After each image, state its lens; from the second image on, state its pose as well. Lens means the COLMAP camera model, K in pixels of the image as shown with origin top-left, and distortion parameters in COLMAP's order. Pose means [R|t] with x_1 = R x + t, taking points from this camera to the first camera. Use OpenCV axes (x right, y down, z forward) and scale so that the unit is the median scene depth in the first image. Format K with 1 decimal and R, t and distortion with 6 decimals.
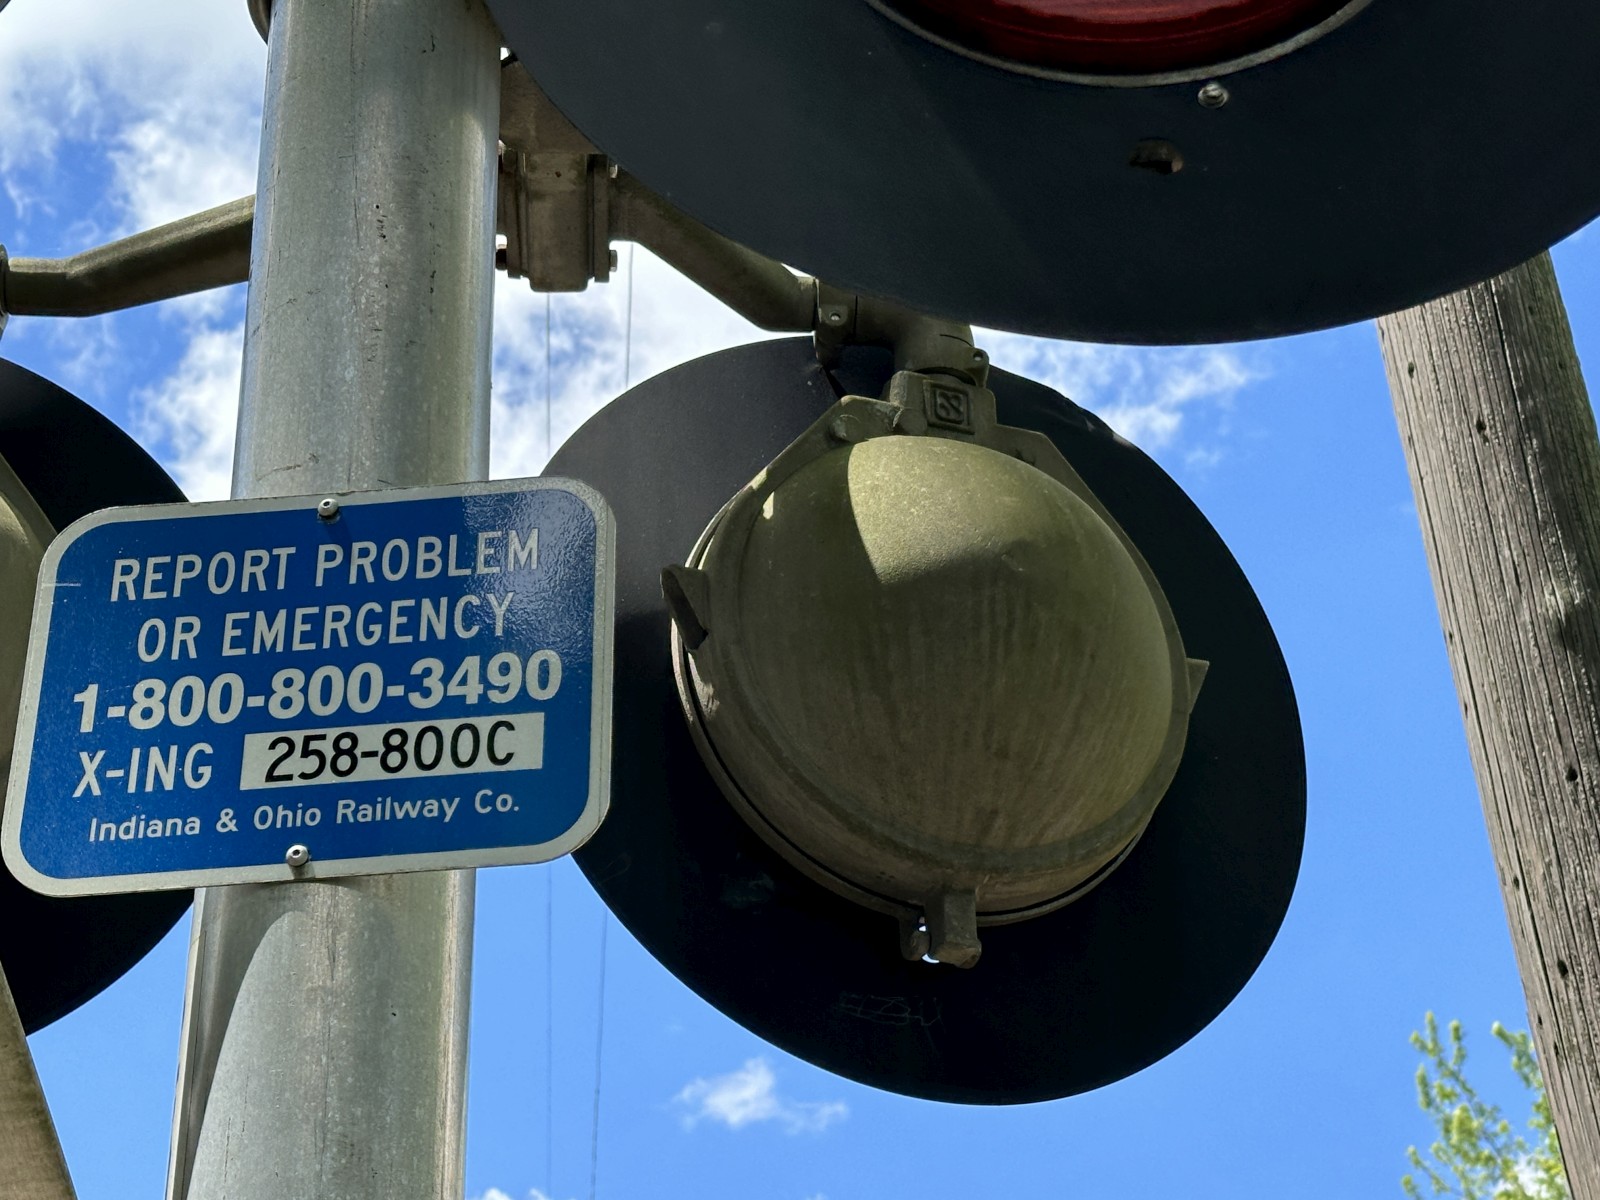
lens RADIAL K [[2988.4, 0, 890.3], [0, 2988.4, 650.7], [0, 0, 1]] dist [0.191893, 0.000000]
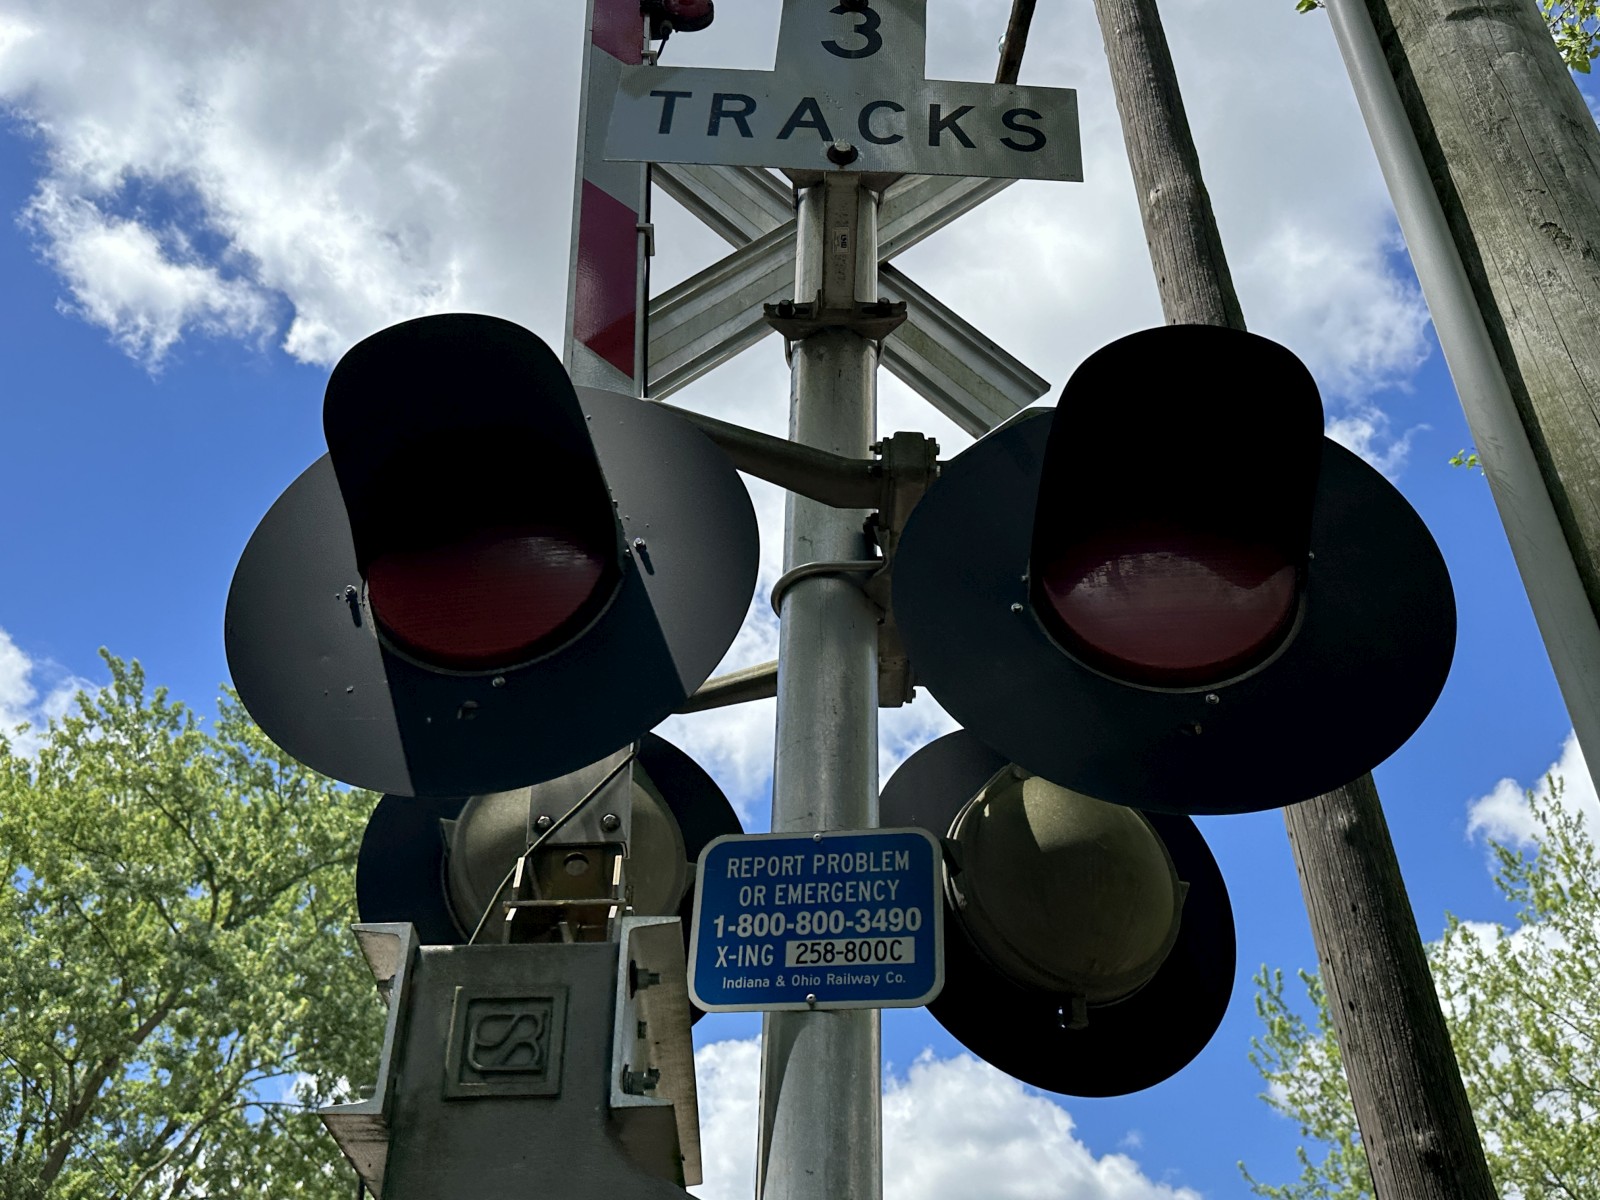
lens RADIAL K [[1534.6, 0, 831.8], [0, 1534.6, 606.4], [0, 0, 1]] dist [0.129918, 0.000000]
pose [[0.996184, 0.005581, -0.087095, -0.072543], [-0.013632, 0.995654, -0.092122, -0.117555], [0.086202, 0.092958, 0.991931, -0.208859]]
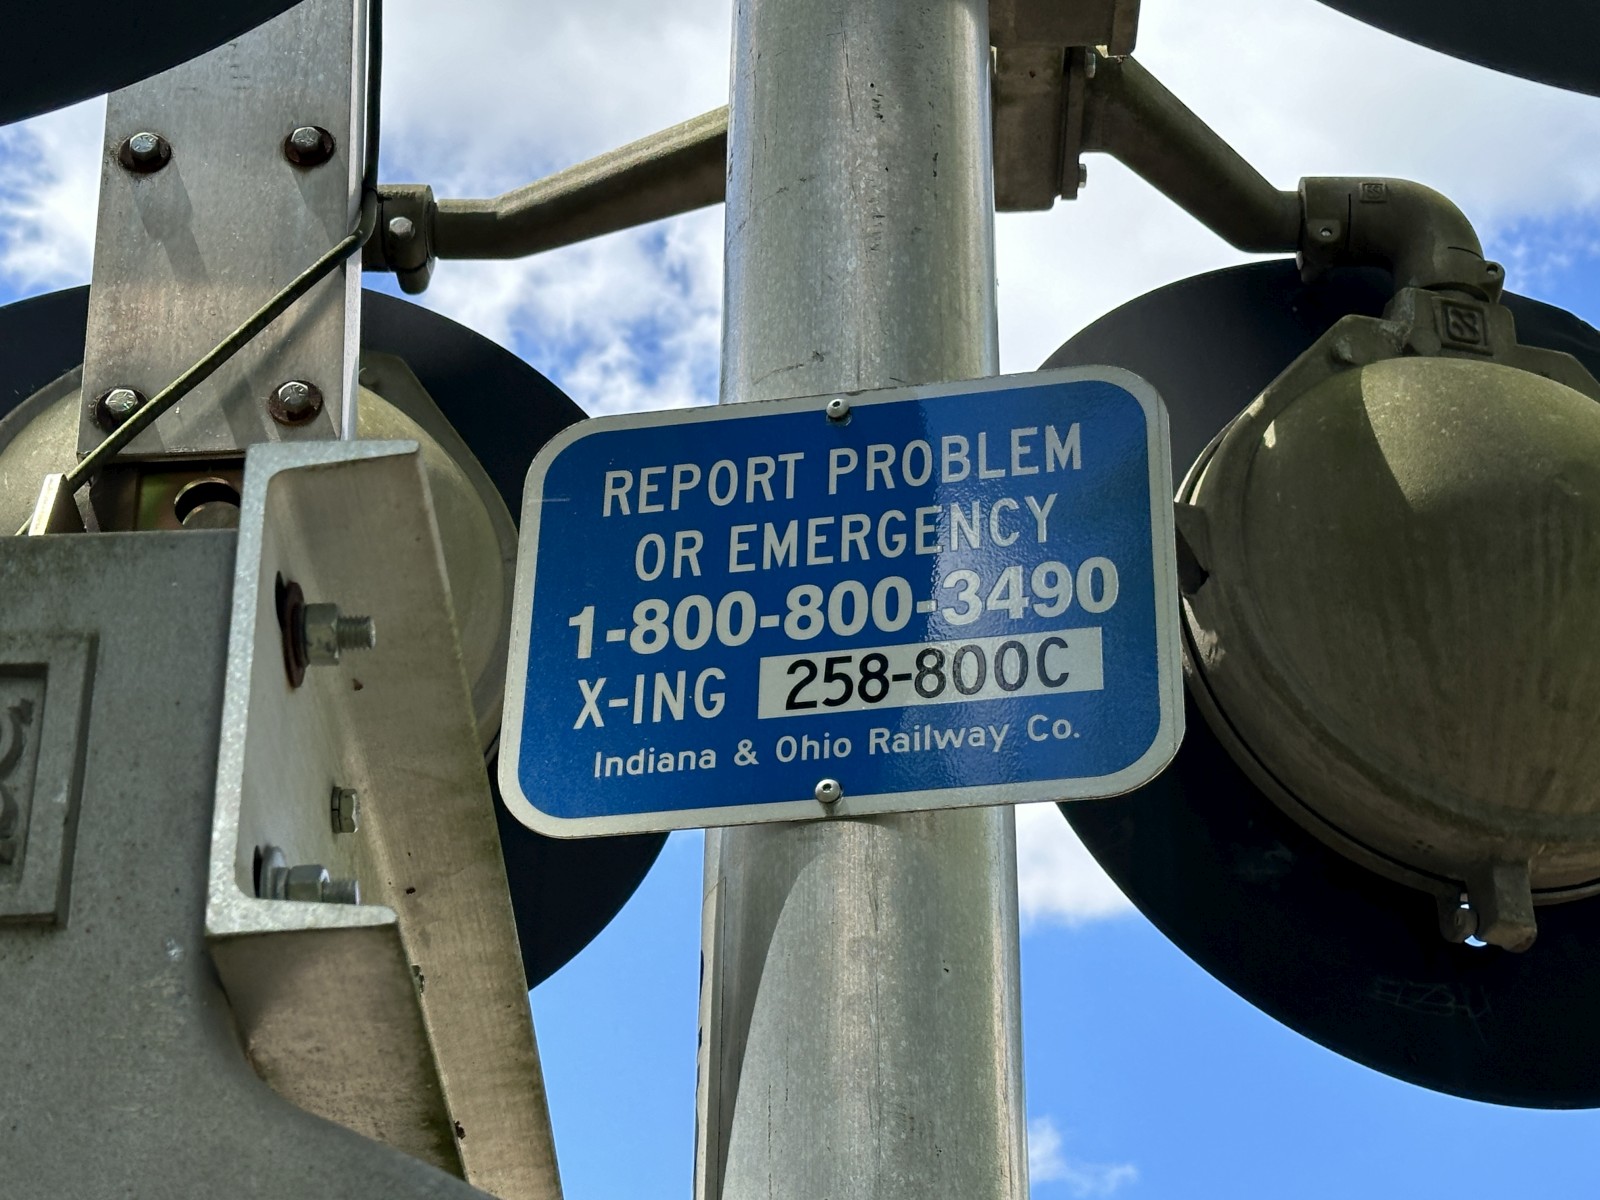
lens RADIAL K [[2988.4, 0, 862.1], [0, 2988.4, 631.7], [0, 0, 1]] dist [0.191893, 0.000000]
pose [[0.994972, -0.011798, -0.099452, -0.093437], [0.009174, 0.999599, -0.026807, 0.042306], [0.099729, 0.025760, 0.994681, 0.125951]]
